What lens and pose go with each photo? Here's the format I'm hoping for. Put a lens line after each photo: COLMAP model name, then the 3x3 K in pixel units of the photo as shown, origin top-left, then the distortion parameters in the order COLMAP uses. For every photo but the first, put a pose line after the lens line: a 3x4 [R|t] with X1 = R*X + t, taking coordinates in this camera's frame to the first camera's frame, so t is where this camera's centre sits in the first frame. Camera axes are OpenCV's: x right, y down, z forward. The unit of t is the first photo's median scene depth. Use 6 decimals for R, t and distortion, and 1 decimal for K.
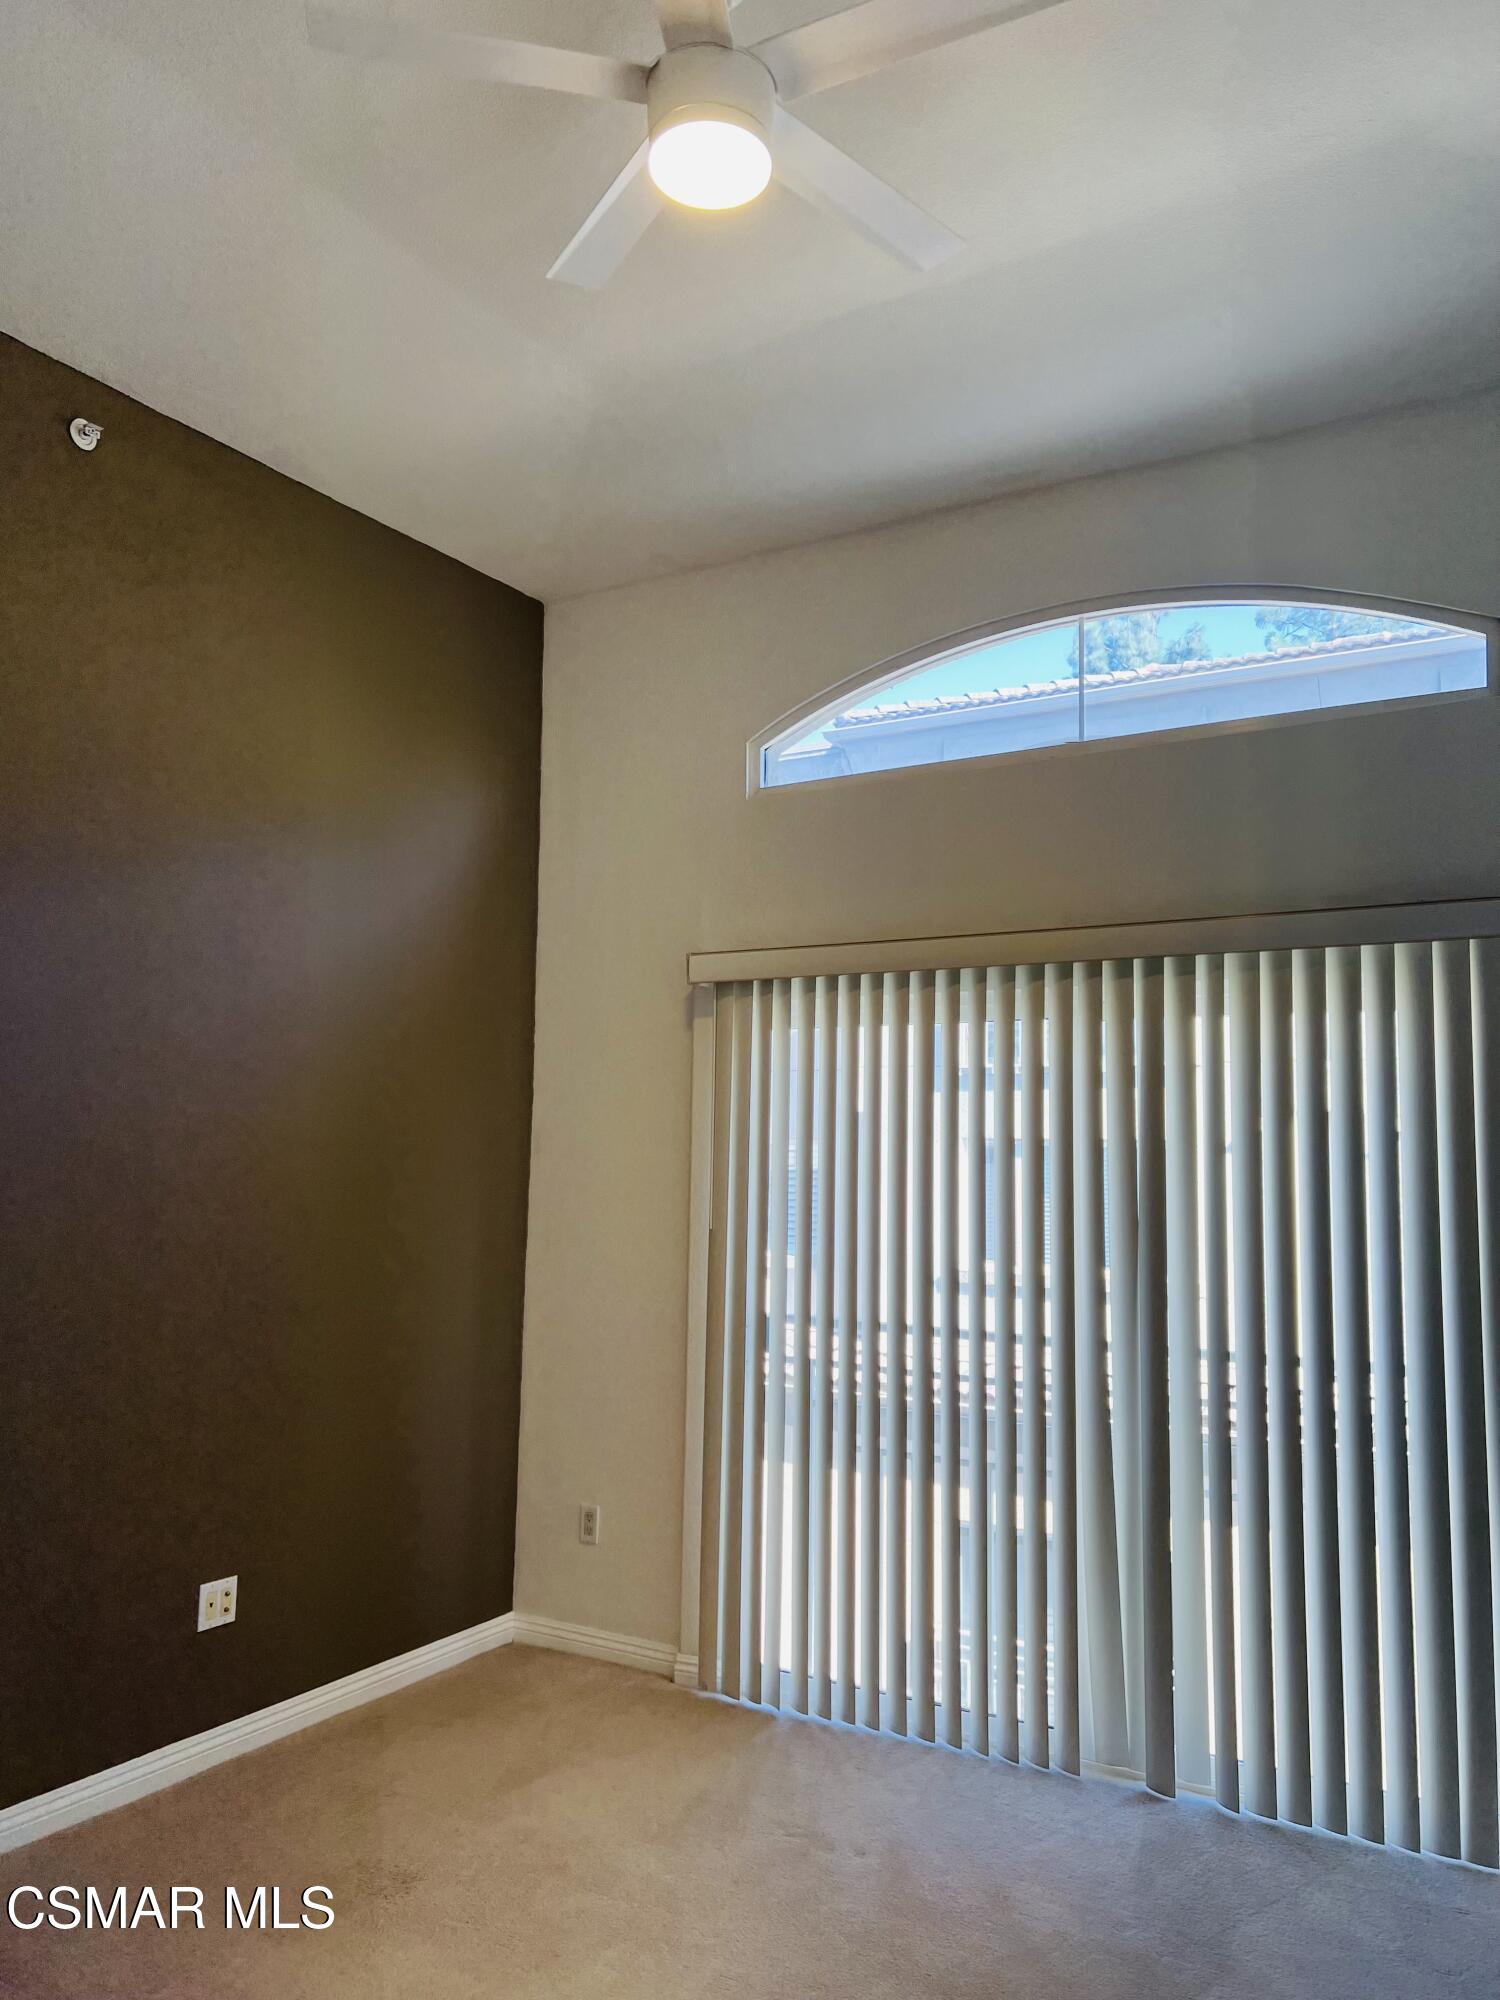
lens RADIAL K [[1526.5, 0, 750.0], [0, 1526.5, 1000.0], [0, 0, 1]] dist [0.113757, -0.159043]
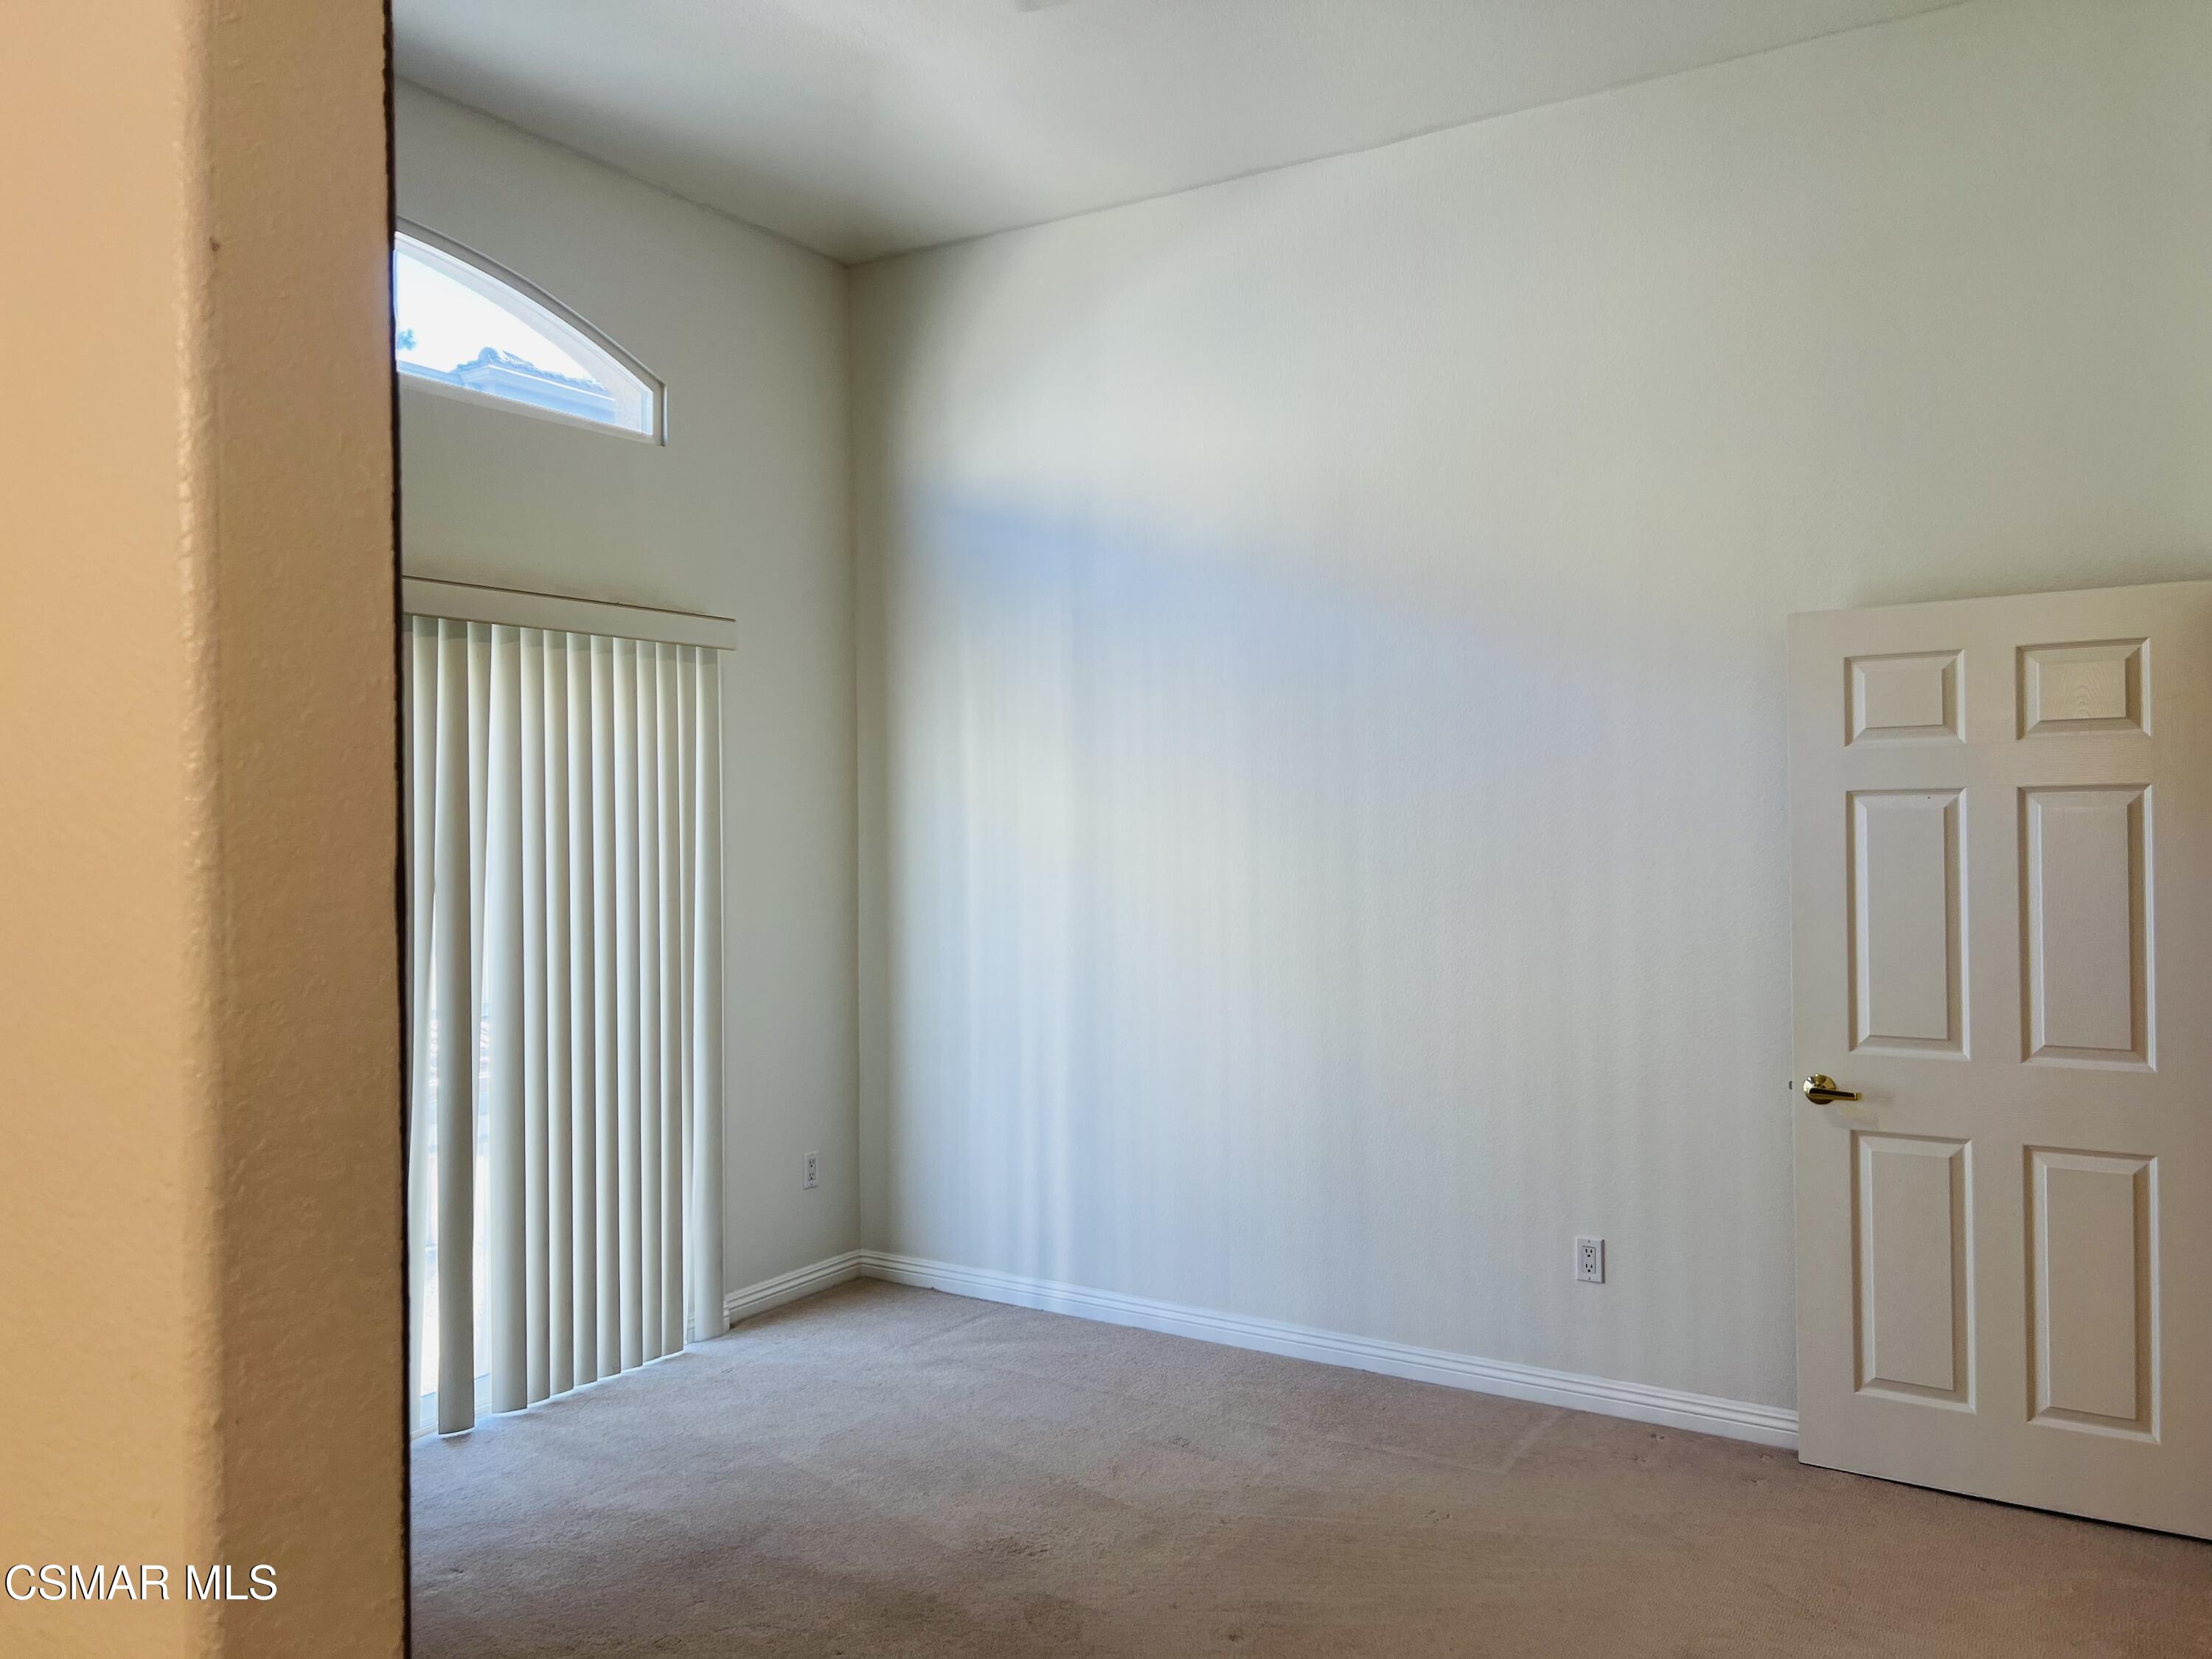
lens RADIAL K [[1688.3, 0, 1106.0], [0, 1688.3, 829.5], [0, 0, 1]] dist [0.113757, -0.159043]
pose [[0.011571, -0.023776, 0.999650, -0.912542], [-0.085403, 0.996041, 0.024679, 0.046860], [-0.996279, -0.085659, 0.009495, 0.624137]]
